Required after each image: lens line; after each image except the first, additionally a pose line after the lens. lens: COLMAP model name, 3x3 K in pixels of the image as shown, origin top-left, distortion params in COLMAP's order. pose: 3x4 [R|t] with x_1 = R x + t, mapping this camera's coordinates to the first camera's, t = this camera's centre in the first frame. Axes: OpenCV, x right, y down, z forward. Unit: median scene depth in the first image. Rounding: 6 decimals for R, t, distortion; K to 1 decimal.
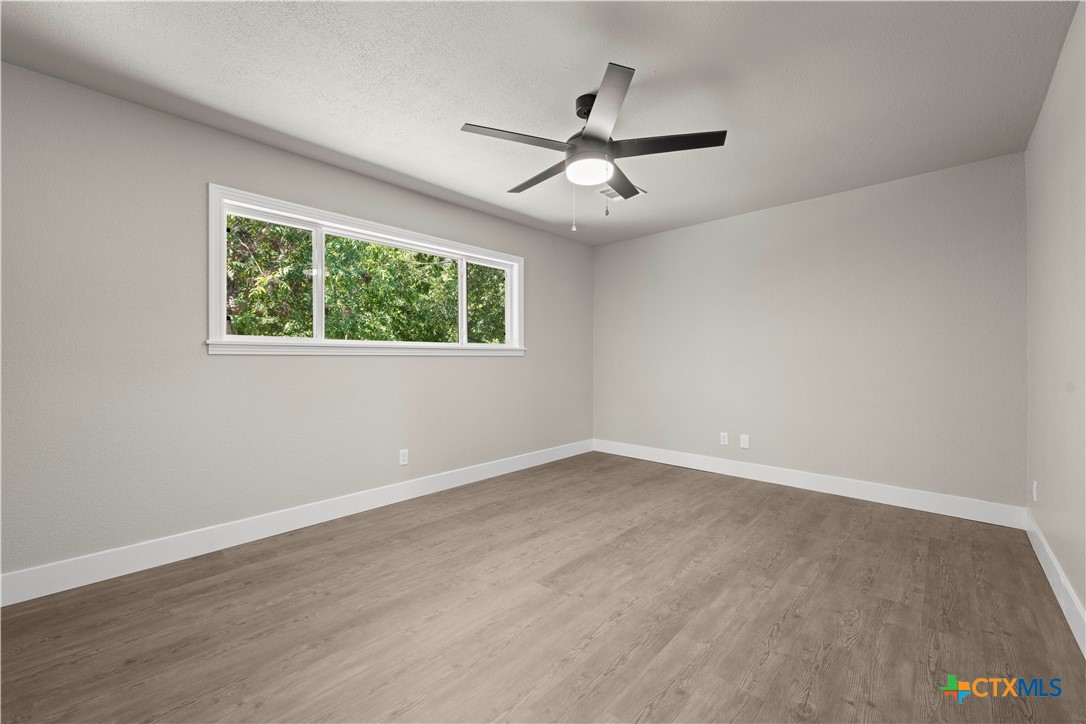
lens RADIAL K [[429.8, 0, 548.2], [0, 429.8, 370.7], [0, 0, 1]] dist [0.001029, -0.000040]
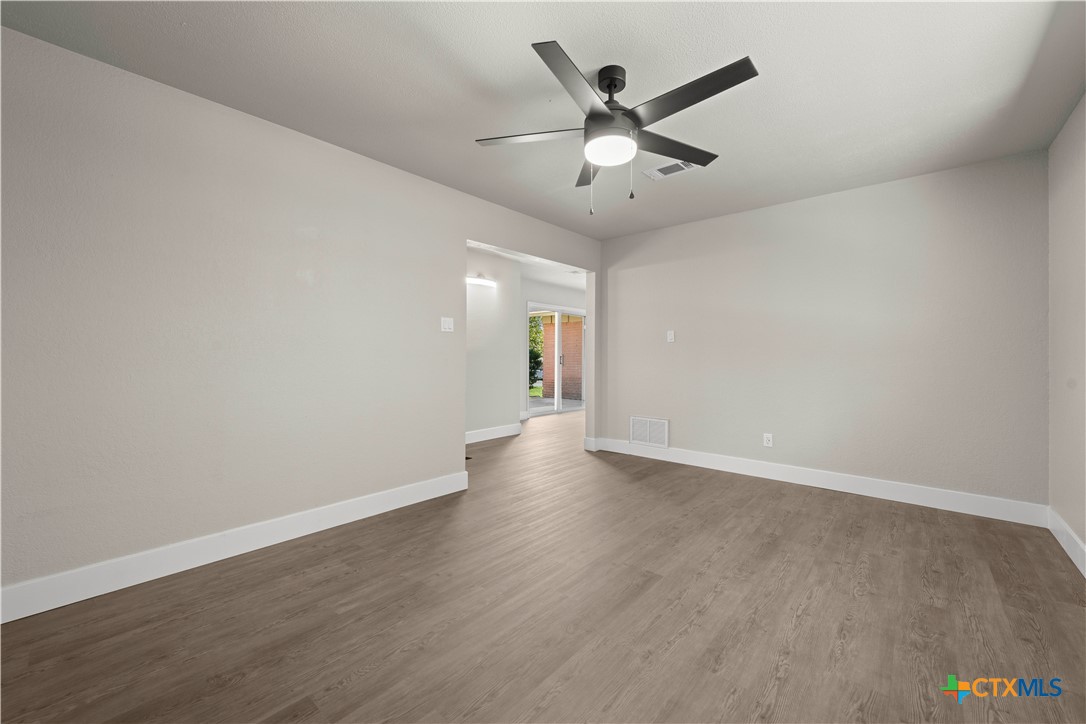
lens RADIAL K [[429.8, 0, 548.2], [0, 429.8, 370.7], [0, 0, 1]] dist [0.001029, -0.000040]
pose [[-0.999429, -0.000075, -0.033803, 0.267210], [-0.001972, 0.998424, 0.056079, -0.046075], [0.033746, 0.056114, -0.997854, 1.940903]]
